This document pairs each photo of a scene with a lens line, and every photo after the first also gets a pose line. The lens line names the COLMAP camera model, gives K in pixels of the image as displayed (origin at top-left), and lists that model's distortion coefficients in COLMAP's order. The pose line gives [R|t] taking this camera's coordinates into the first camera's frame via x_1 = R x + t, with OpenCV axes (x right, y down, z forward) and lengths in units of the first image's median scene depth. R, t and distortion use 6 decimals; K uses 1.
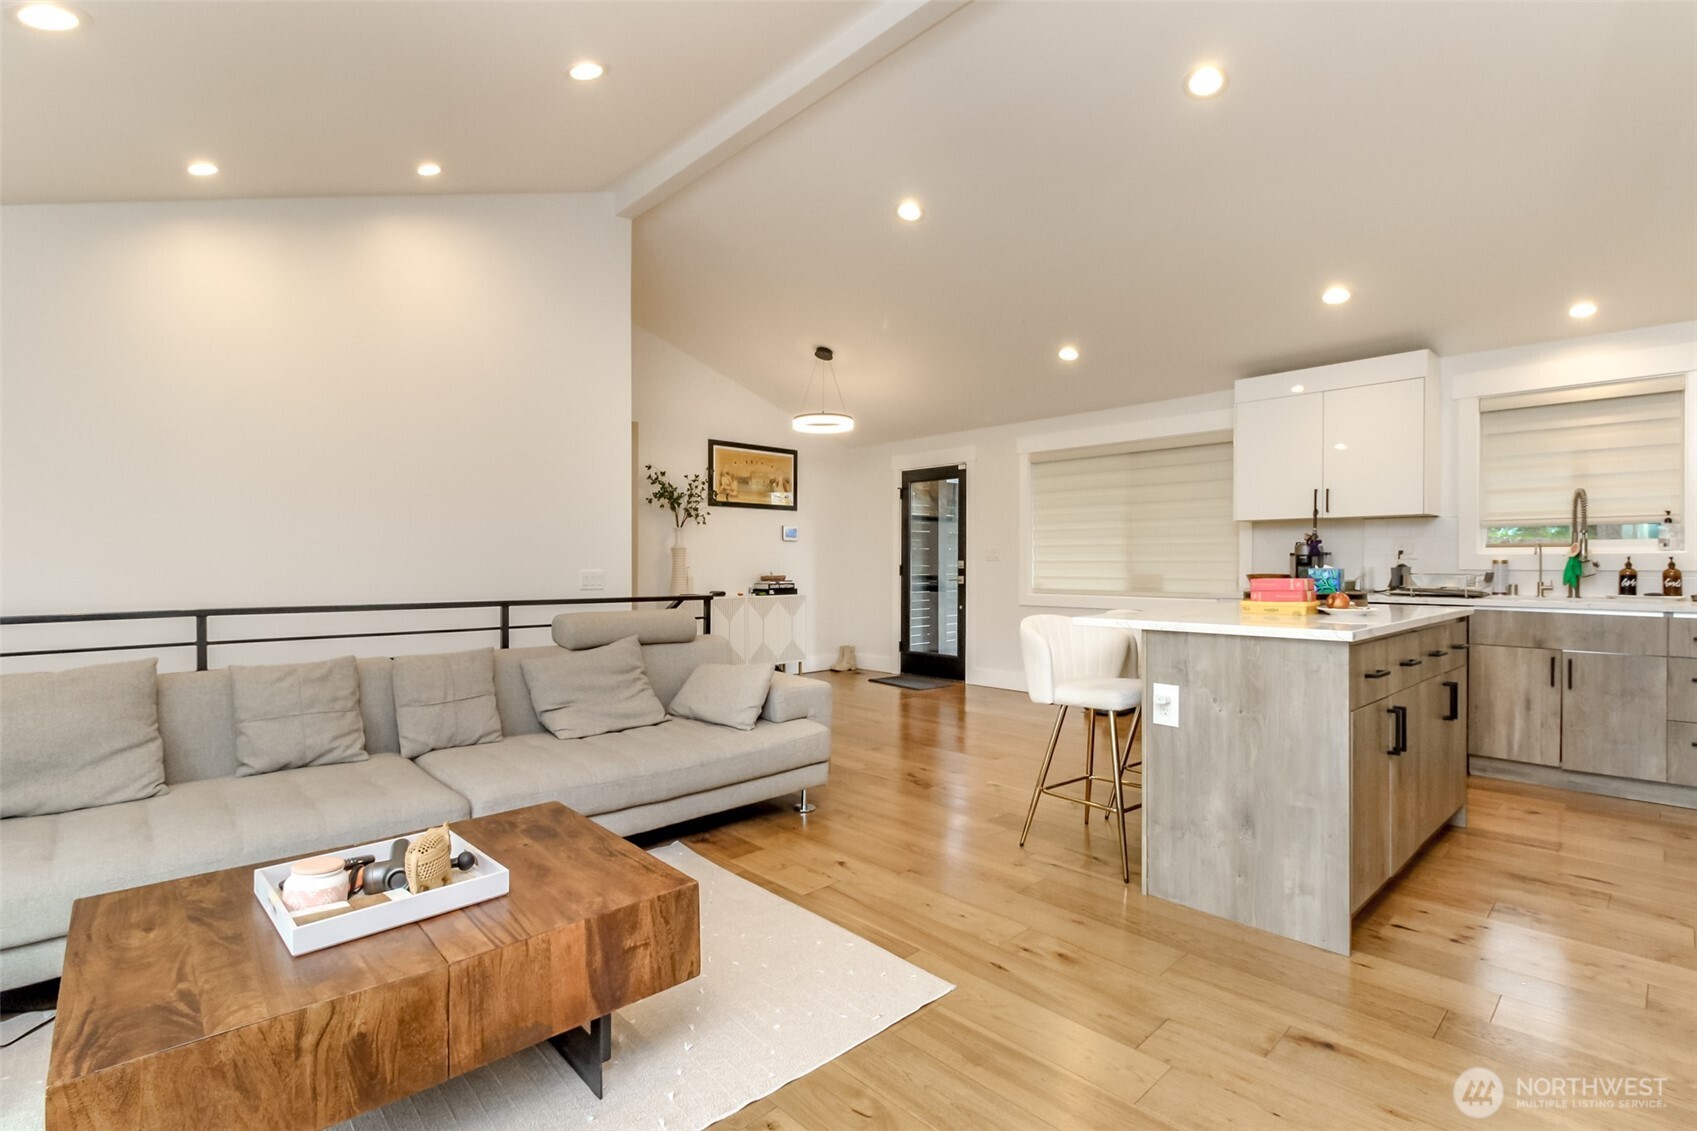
lens RADIAL K [[781.2, 0, 854.6], [0, 781.2, 577.6], [0, 0, 1]] dist [0.014475, -0.008133]
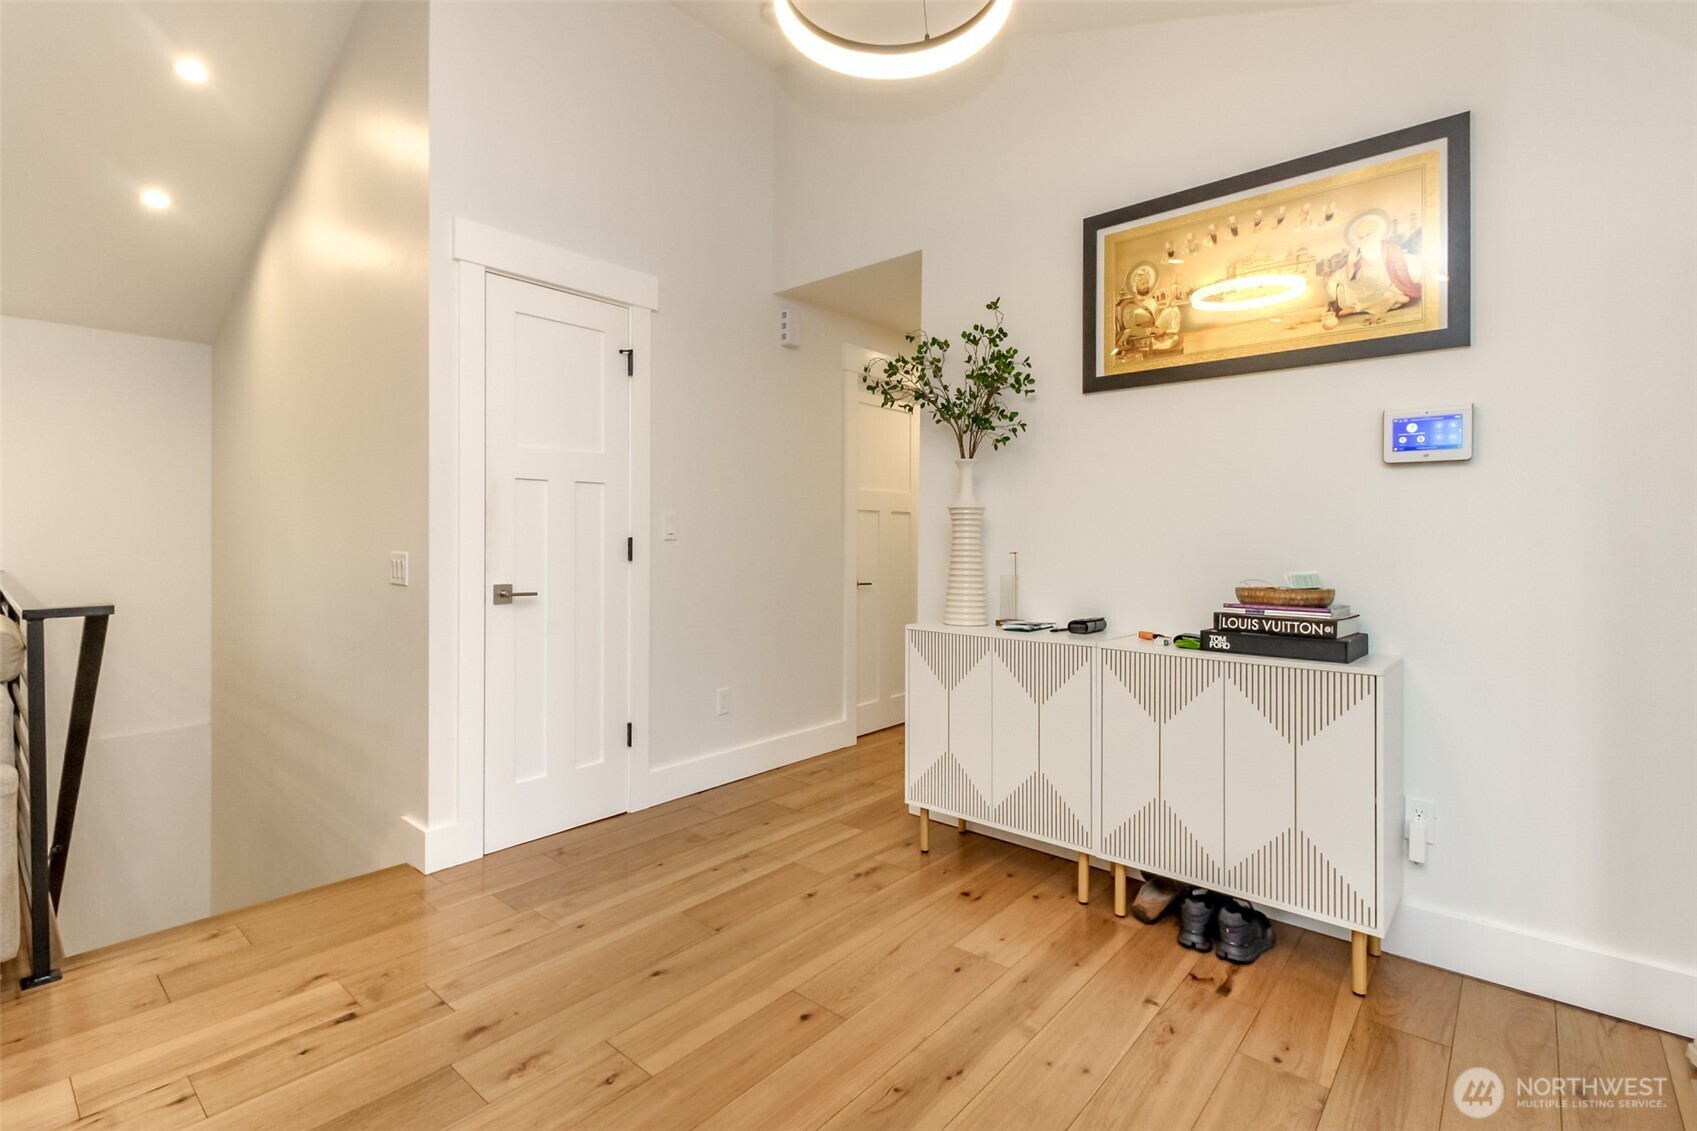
lens RADIAL K [[781.2, 0, 826.5], [0, 781.2, 536.9], [0, 0, 1]] dist [0.014475, -0.008133]
pose [[0.095802, -0.001563, -0.995399, 0.319835], [-0.023751, 0.999710, -0.003855, -0.029769], [0.995117, 0.024011, 0.095737, 1.470916]]
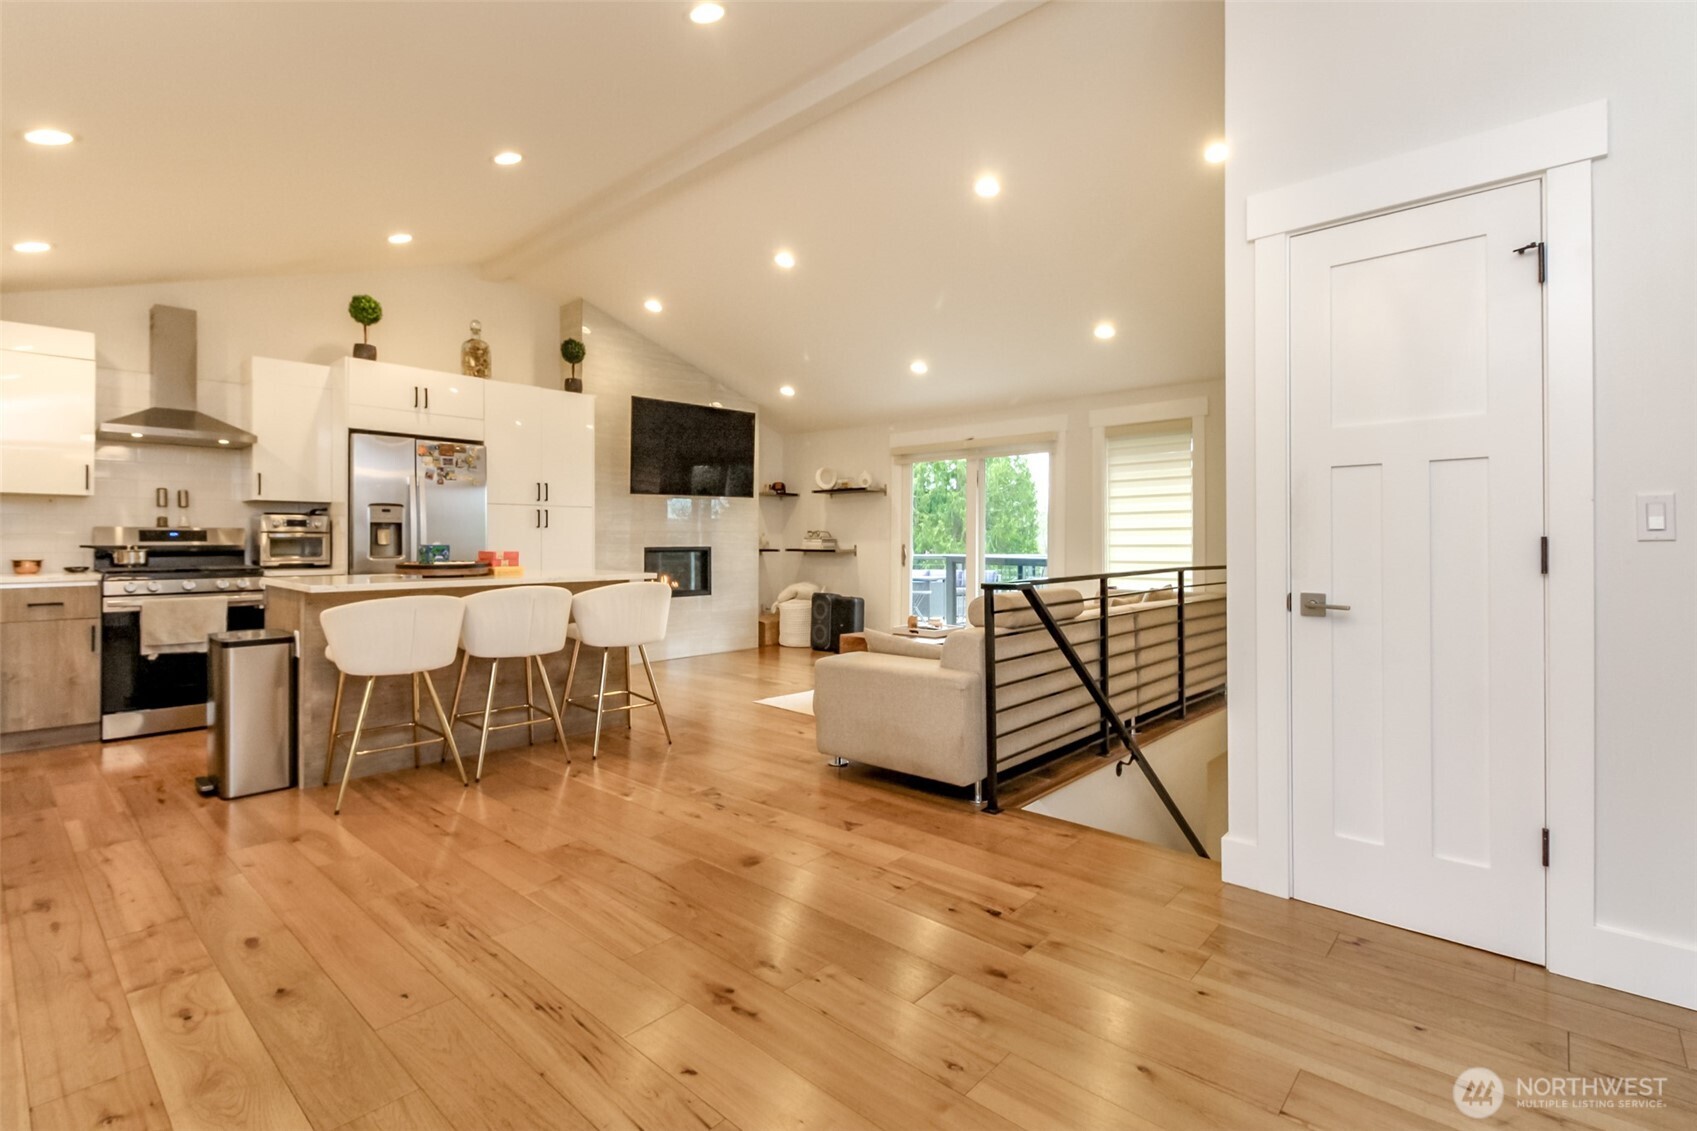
lens RADIAL K [[781.2, 0, 872.7], [0, 781.2, 537.8], [0, 0, 1]] dist [0.014475, -0.008133]
pose [[-0.993897, 0.001458, -0.110301, -0.003053], [-0.000548, 0.999835, 0.018149, -0.035929], [0.110309, 0.018099, -0.993732, 1.805344]]
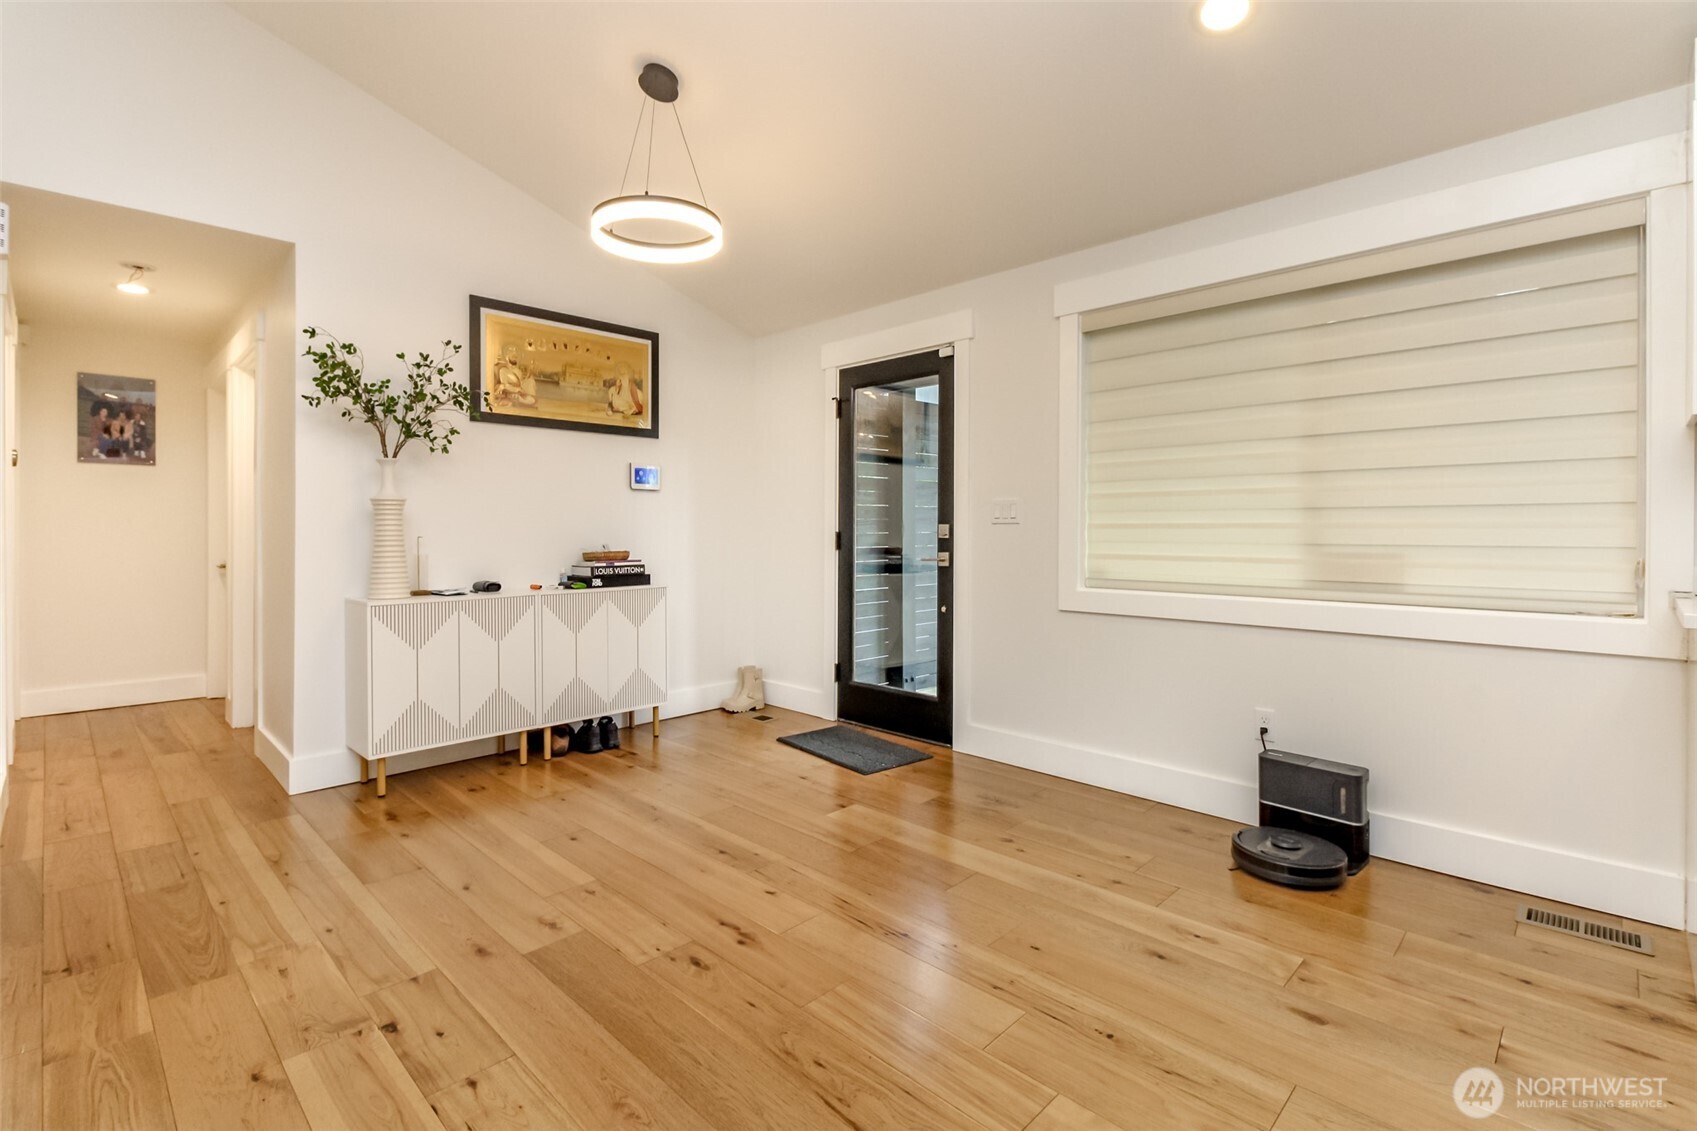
lens RADIAL K [[781.2, 0, 833.0], [0, 781.2, 538.7], [0, 0, 1]] dist [0.014475, -0.008133]
pose [[0.999677, -0.000102, 0.025397, 0.078600], [0.000176, 0.999996, -0.002910, -0.017885], [-0.025397, 0.002913, 0.999673, 0.806577]]
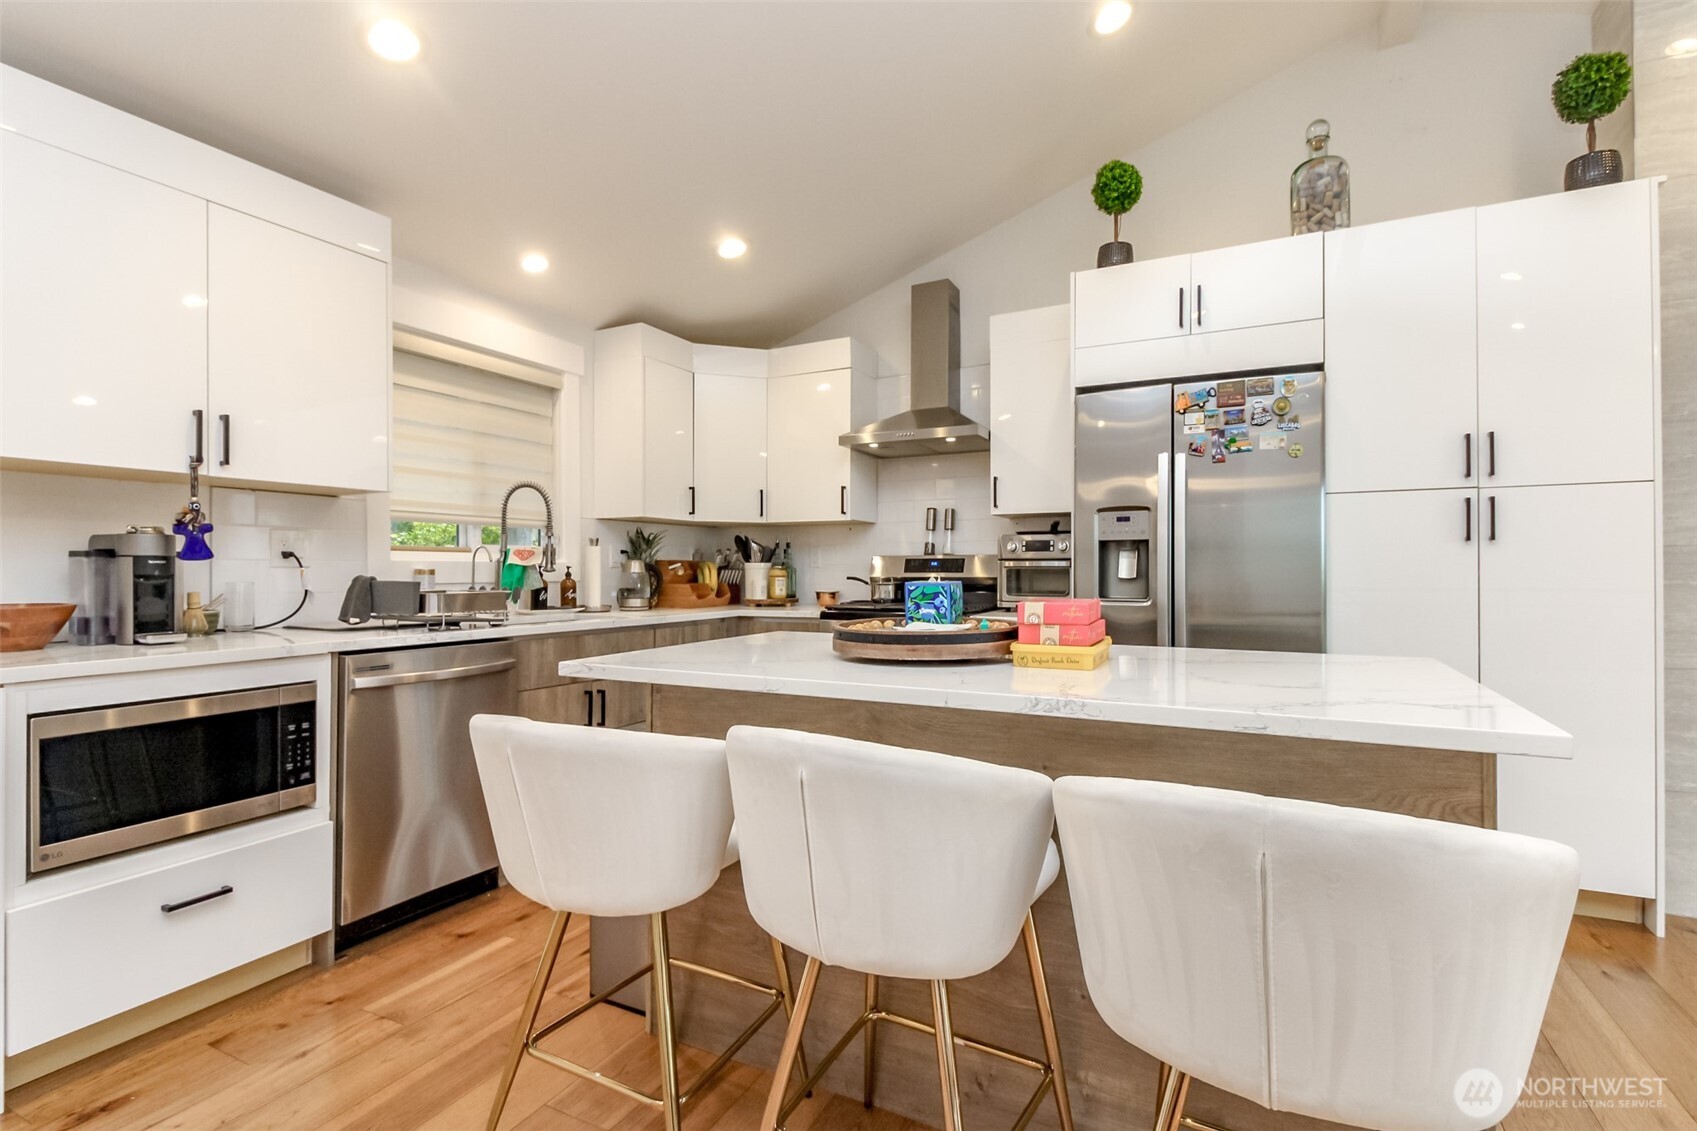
lens RADIAL K [[781.2, 0, 857.1], [0, 781.2, 571.9], [0, 0, 1]] dist [0.014475, -0.008133]
pose [[-0.346404, -0.000427, 0.938086, 0.045004], [0.021287, 0.999739, 0.008316, -0.018933], [-0.937844, 0.022850, -0.346304, 0.937316]]
